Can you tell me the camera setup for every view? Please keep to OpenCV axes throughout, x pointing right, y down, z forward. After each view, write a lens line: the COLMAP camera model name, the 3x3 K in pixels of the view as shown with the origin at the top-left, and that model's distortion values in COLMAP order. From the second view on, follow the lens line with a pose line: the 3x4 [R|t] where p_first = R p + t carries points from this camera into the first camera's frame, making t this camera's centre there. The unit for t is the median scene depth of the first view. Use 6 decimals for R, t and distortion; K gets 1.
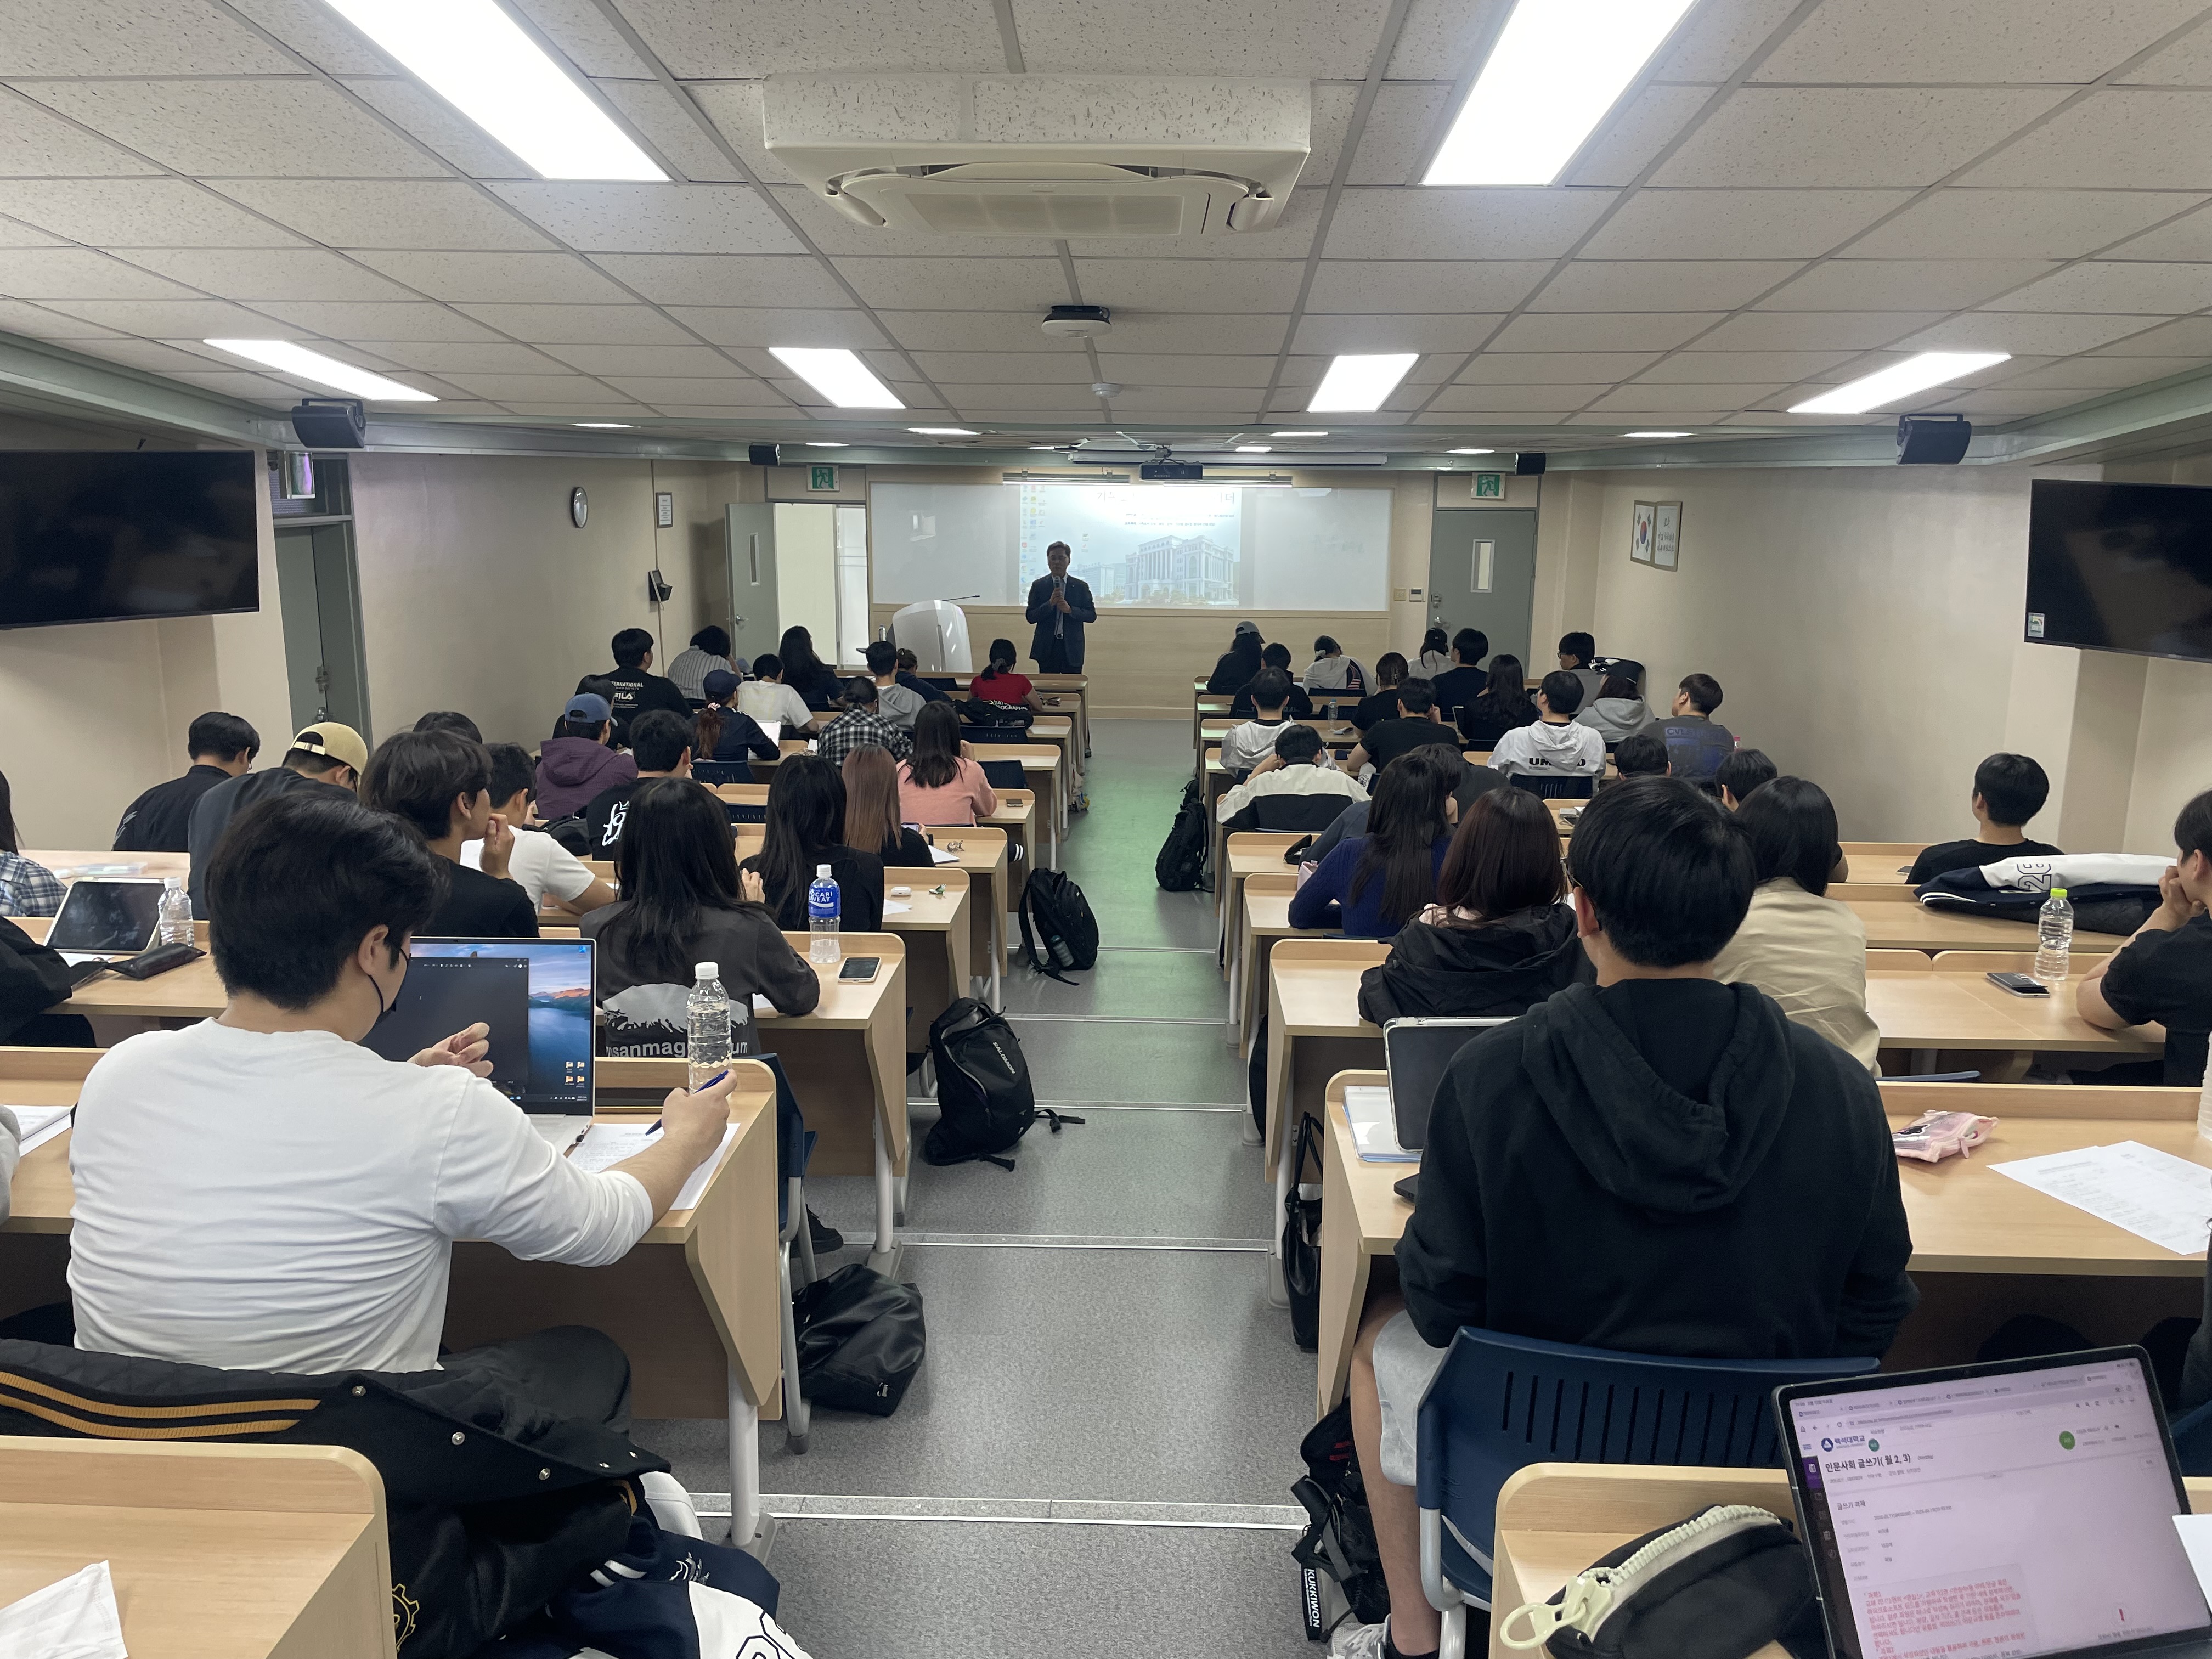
lens RADIAL K [[1665.9, 0, 1109.5], [0, 1665.9, 813.1], [0, 0, 1]] dist [0.118958, -0.152560]
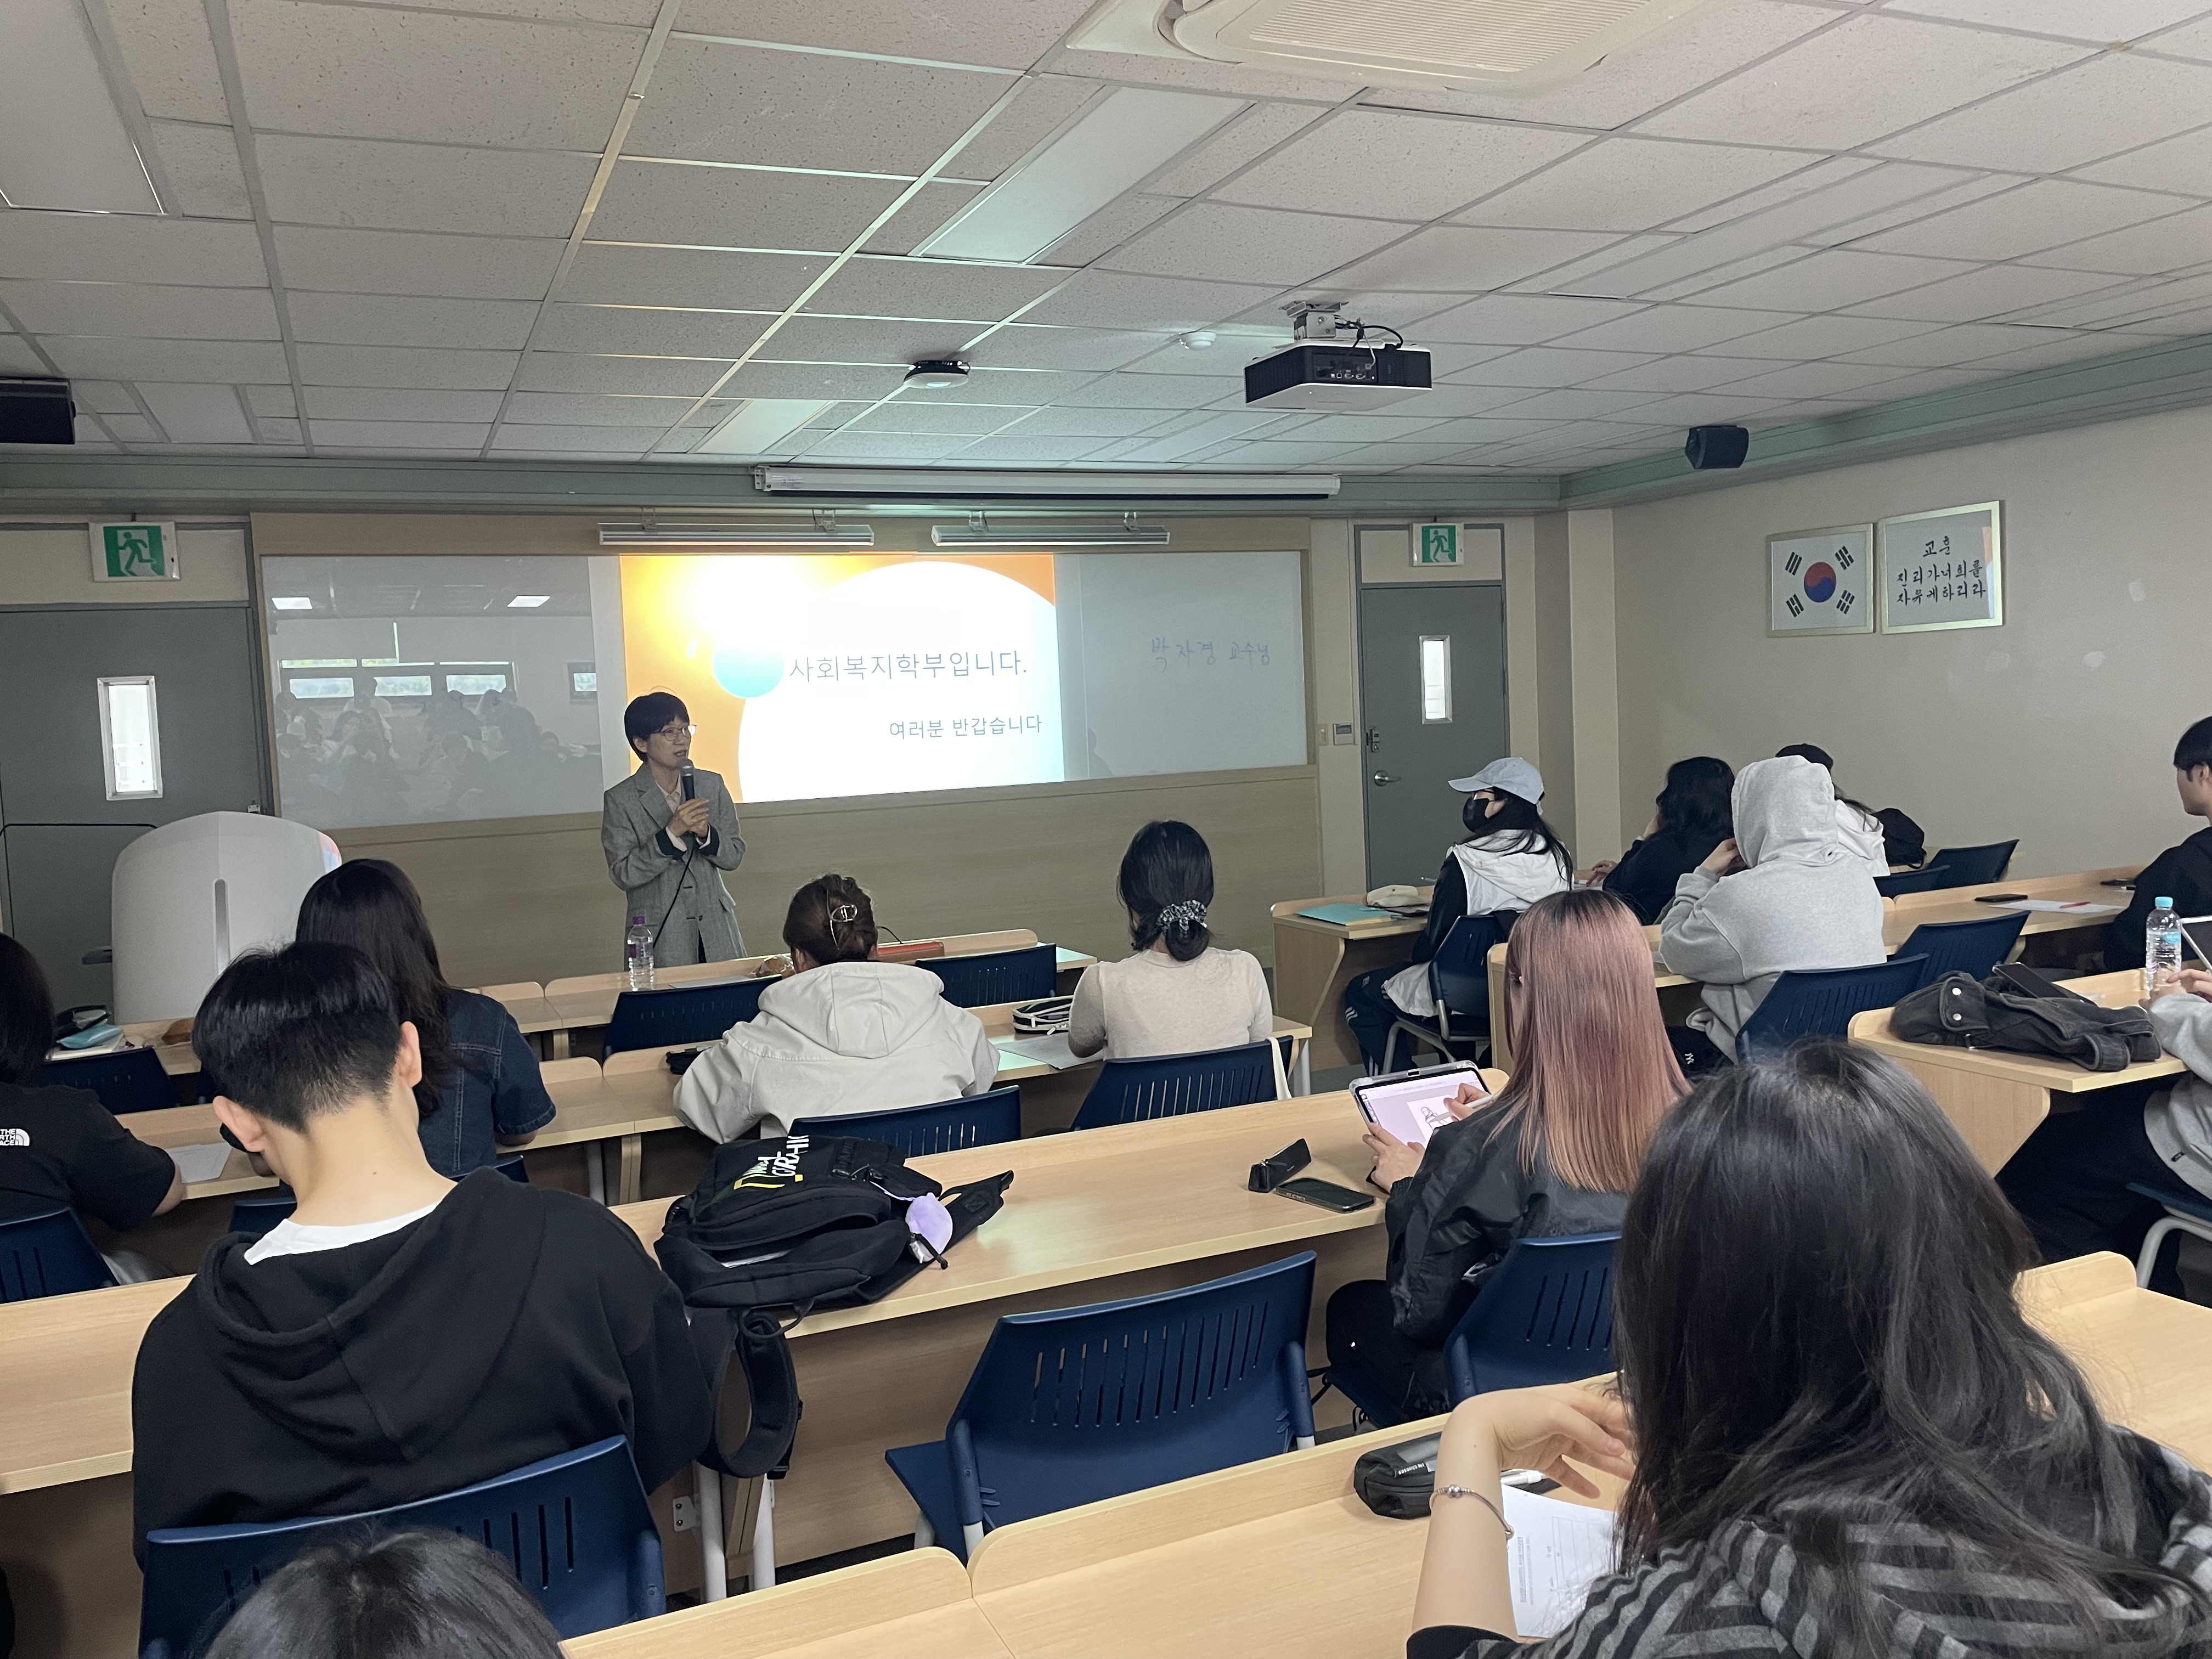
lens RADIAL K [[1665.2, 0, 1095.2], [0, 1665.2, 800.6], [0, 0, 1]] dist [0.115047, -0.145603]
pose [[0.902663, -0.079259, 0.422987, -0.434655], [0.140414, 0.983346, -0.115388, -0.167776], [-0.406797, 0.163550, 0.898759, 1.641285]]
